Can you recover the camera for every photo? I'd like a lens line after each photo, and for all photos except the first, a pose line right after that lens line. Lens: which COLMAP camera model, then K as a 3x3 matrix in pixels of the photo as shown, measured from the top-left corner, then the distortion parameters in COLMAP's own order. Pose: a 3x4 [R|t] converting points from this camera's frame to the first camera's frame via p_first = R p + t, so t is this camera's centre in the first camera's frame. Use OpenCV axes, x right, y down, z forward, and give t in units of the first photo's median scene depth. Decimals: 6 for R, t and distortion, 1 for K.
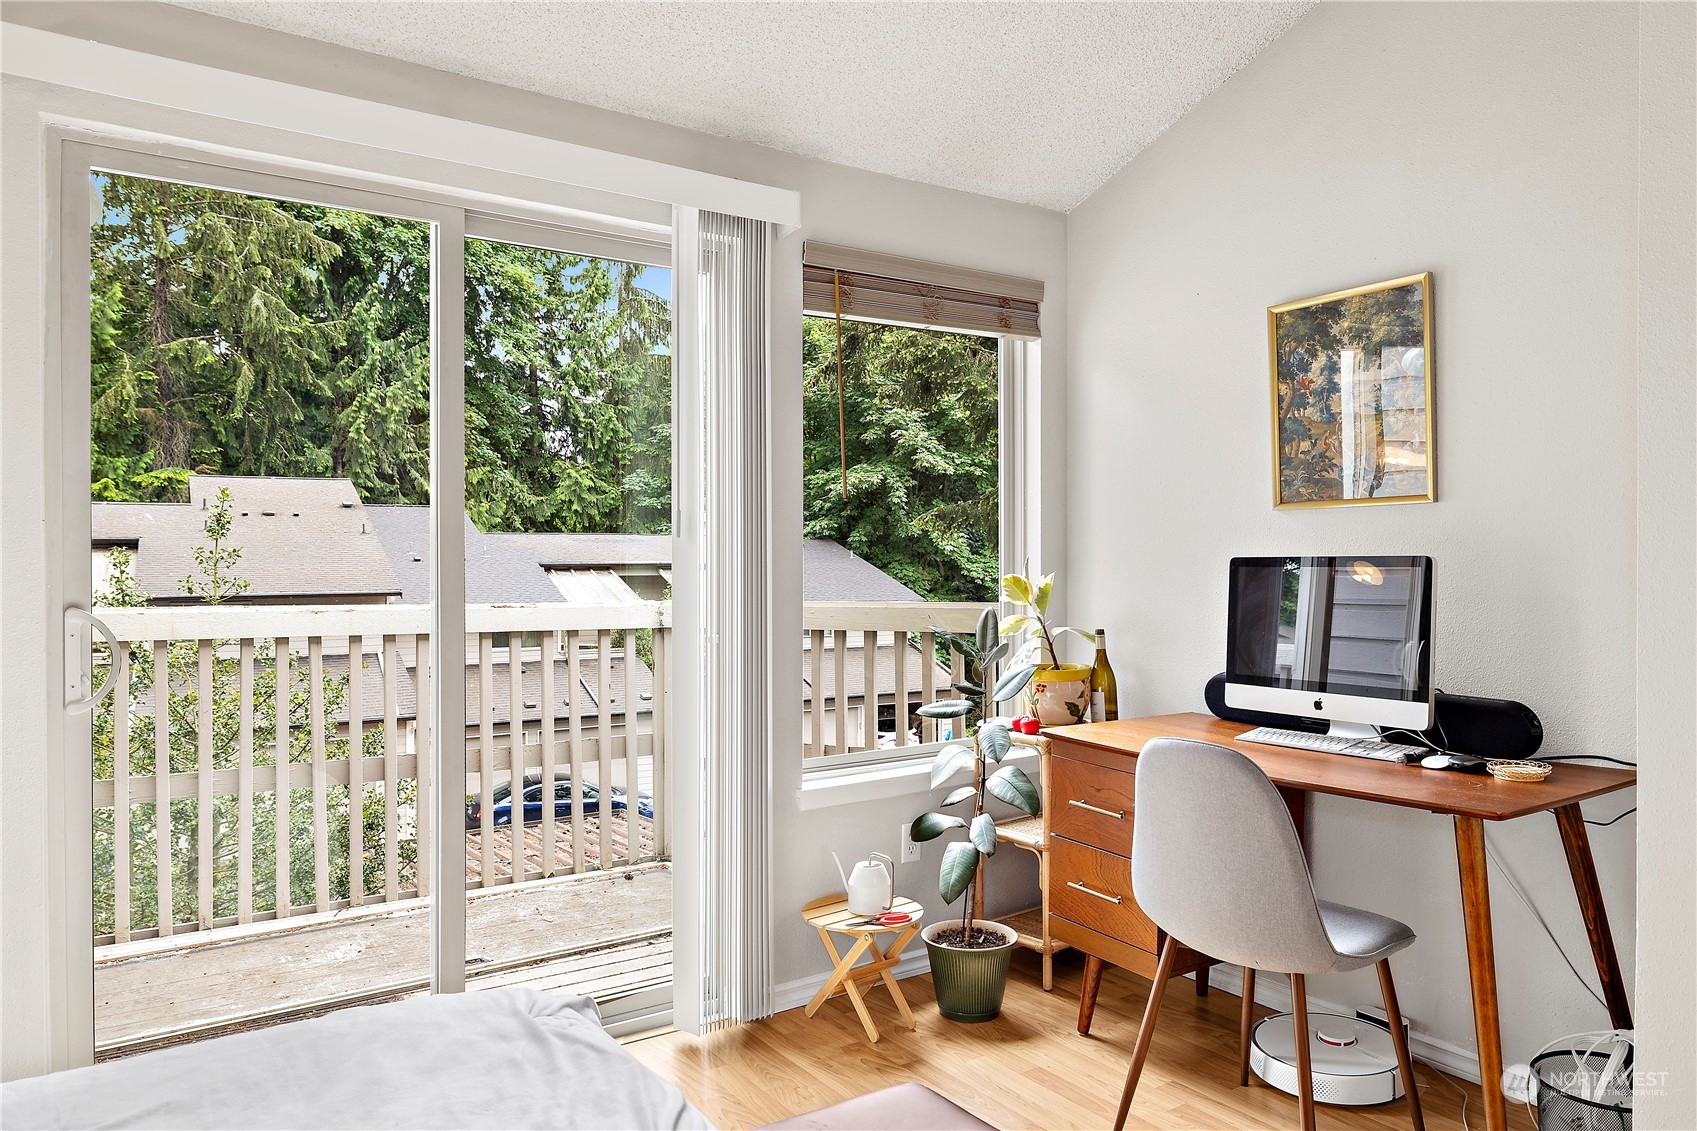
lens RADIAL K [[1140.3, 0, 838.6], [0, 1140.3, 558.6], [0, 0, 1]] dist [0.008460, 0.005030]
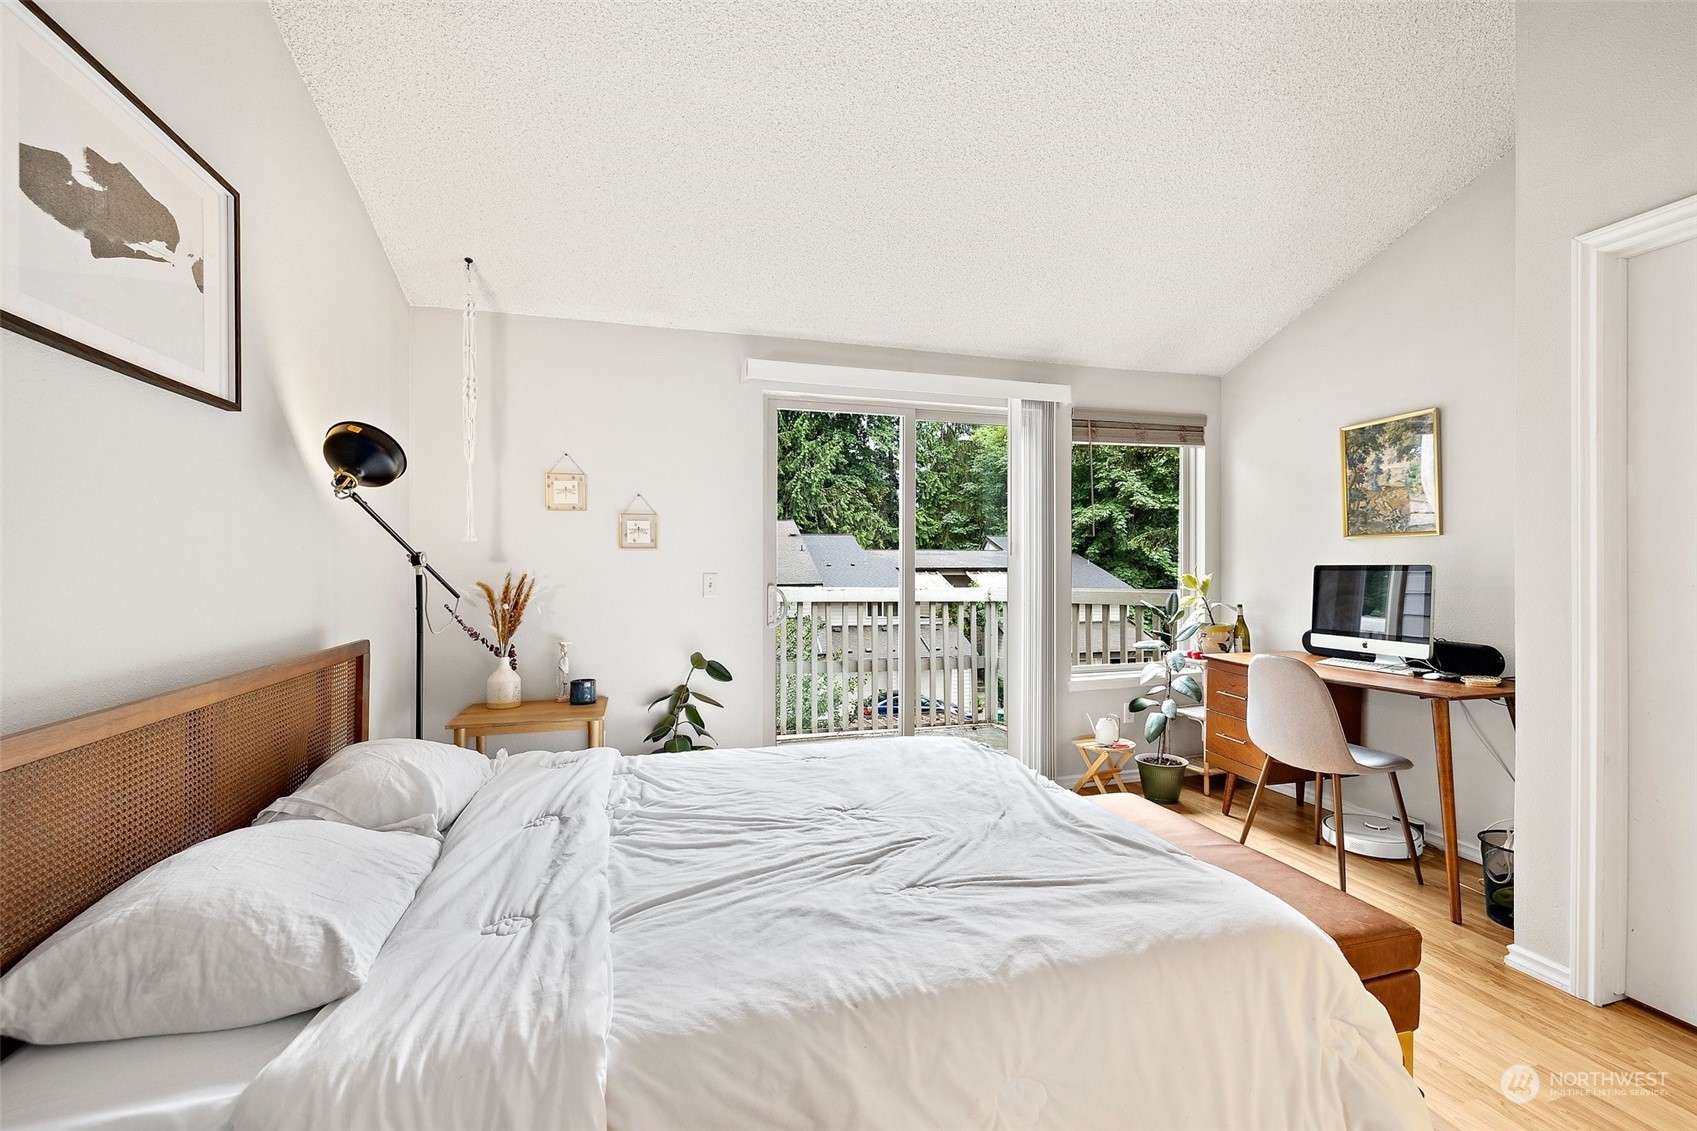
lens RADIAL K [[712.5, 0, 849.1], [0, 712.5, 561.5], [0, 0, 1]] dist [-0.004813, -0.000449]
pose [[0.951928, -0.001304, -0.306319, -0.002438], [-0.000095, 0.999990, -0.004550, 0.000139], [0.306322, 0.004361, 0.951918, -0.031345]]
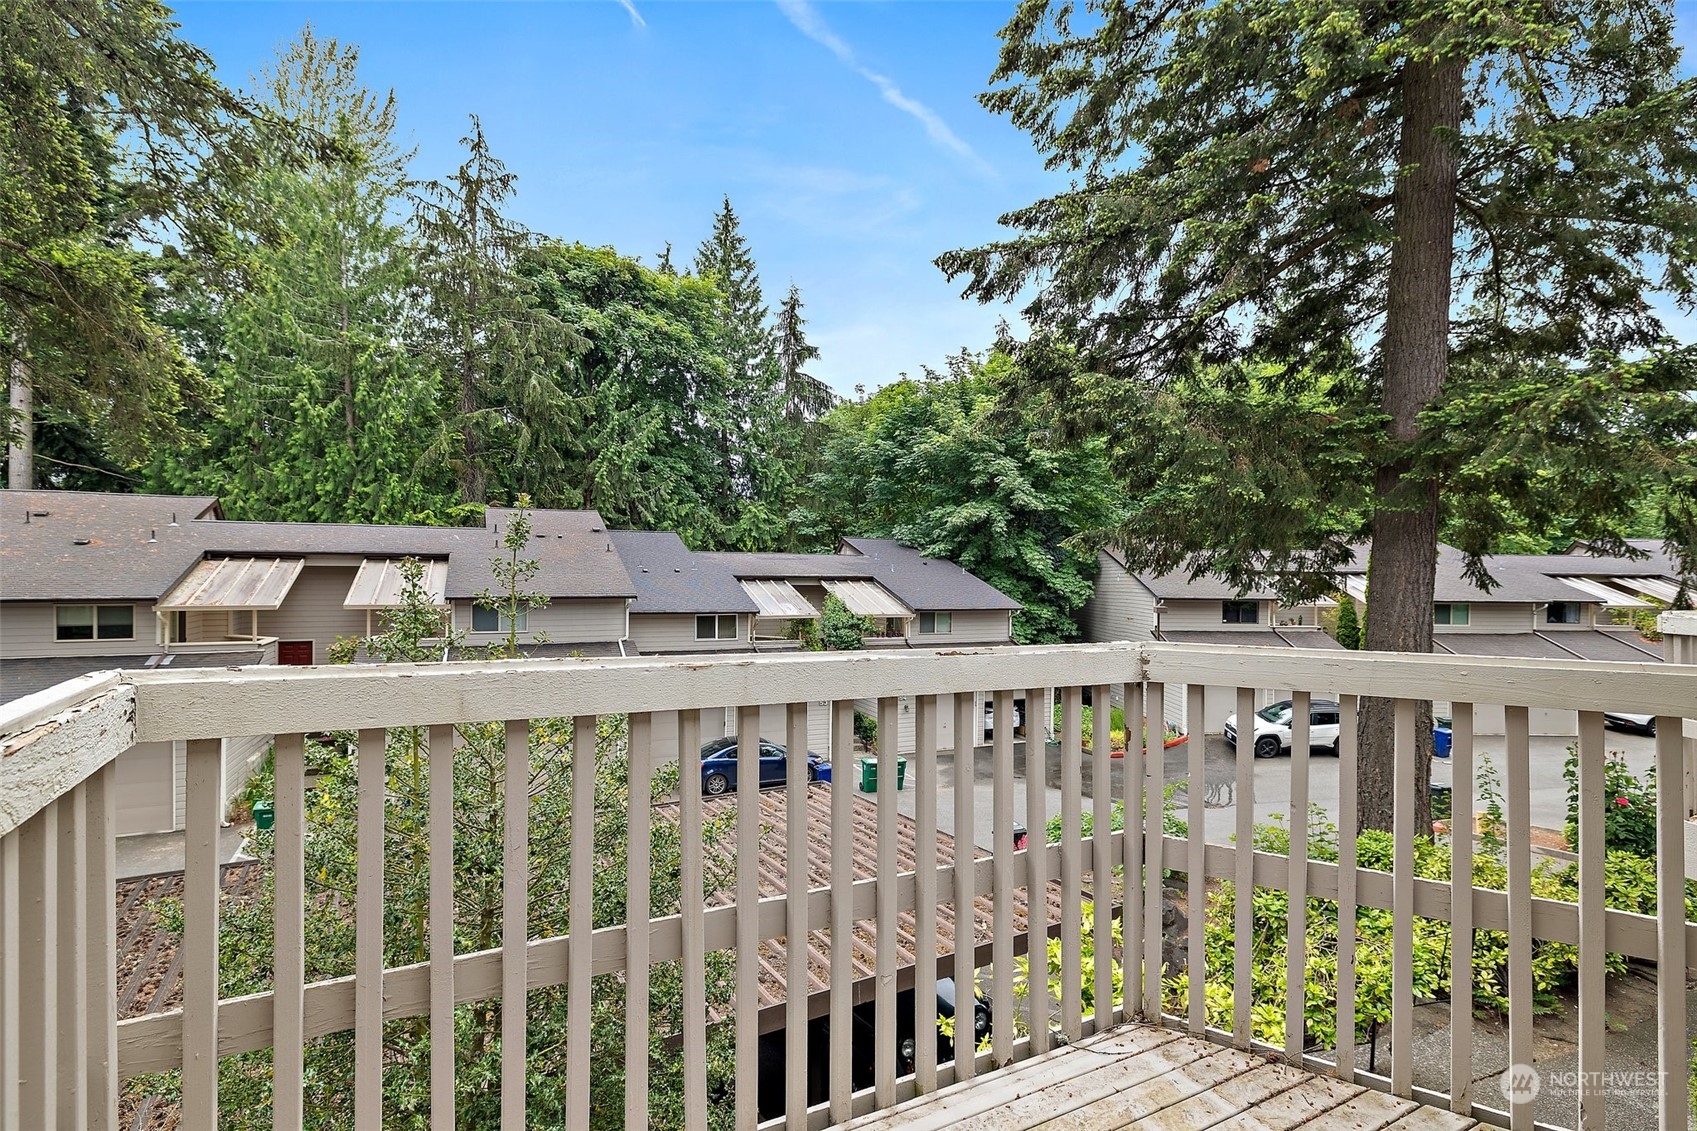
lens RADIAL K [[800.2, 0, 848.8], [0, 800.2, 569.6], [0, 0, 1]] dist [-0.005917, -0.000041]
pose [[0.996095, 0.010766, -0.087627, -0.039430], [-0.011107, 0.999933, -0.003395, -0.000333], [0.087585, 0.004355, 0.996148, 0.068608]]
